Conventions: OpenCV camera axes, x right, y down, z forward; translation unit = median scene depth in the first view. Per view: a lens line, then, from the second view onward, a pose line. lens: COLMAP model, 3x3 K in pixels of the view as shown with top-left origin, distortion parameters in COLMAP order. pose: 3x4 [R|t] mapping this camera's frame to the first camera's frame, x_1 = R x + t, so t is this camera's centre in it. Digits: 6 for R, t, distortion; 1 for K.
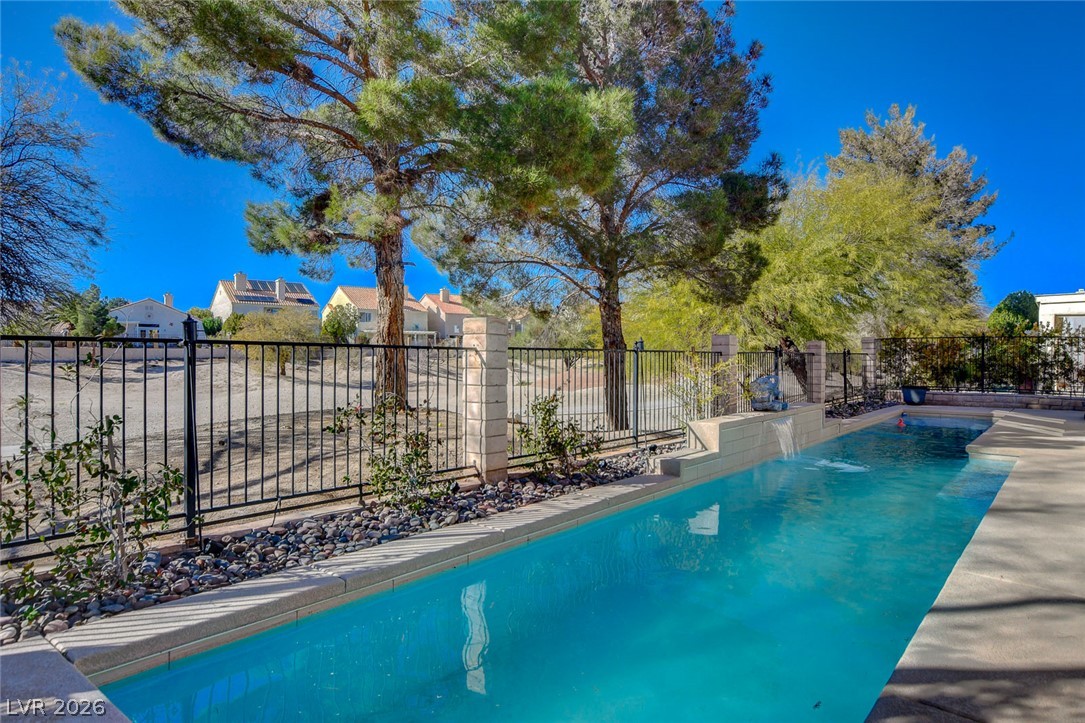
lens RADIAL K [[657.9, 0, 542.5], [0, 657.9, 361.5], [0, 0, 1]] dist [-0.000992, 0.001962]
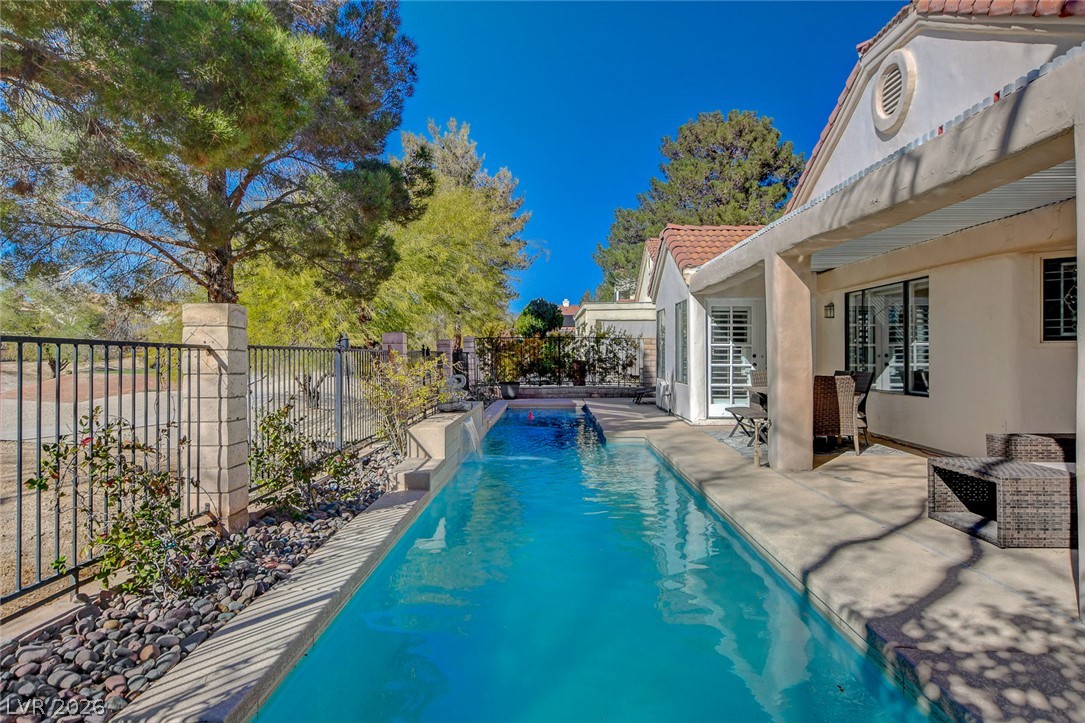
lens RADIAL K [[694.7, 0, 541.0], [0, 694.7, 349.3], [0, 0, 1]] dist [-0.004907, 0.030384]
pose [[0.780856, -0.001666, 0.624708, -0.206617], [0.012346, 0.999842, -0.012765, -0.001880], [-0.624589, 0.017681, 0.780754, 0.130602]]
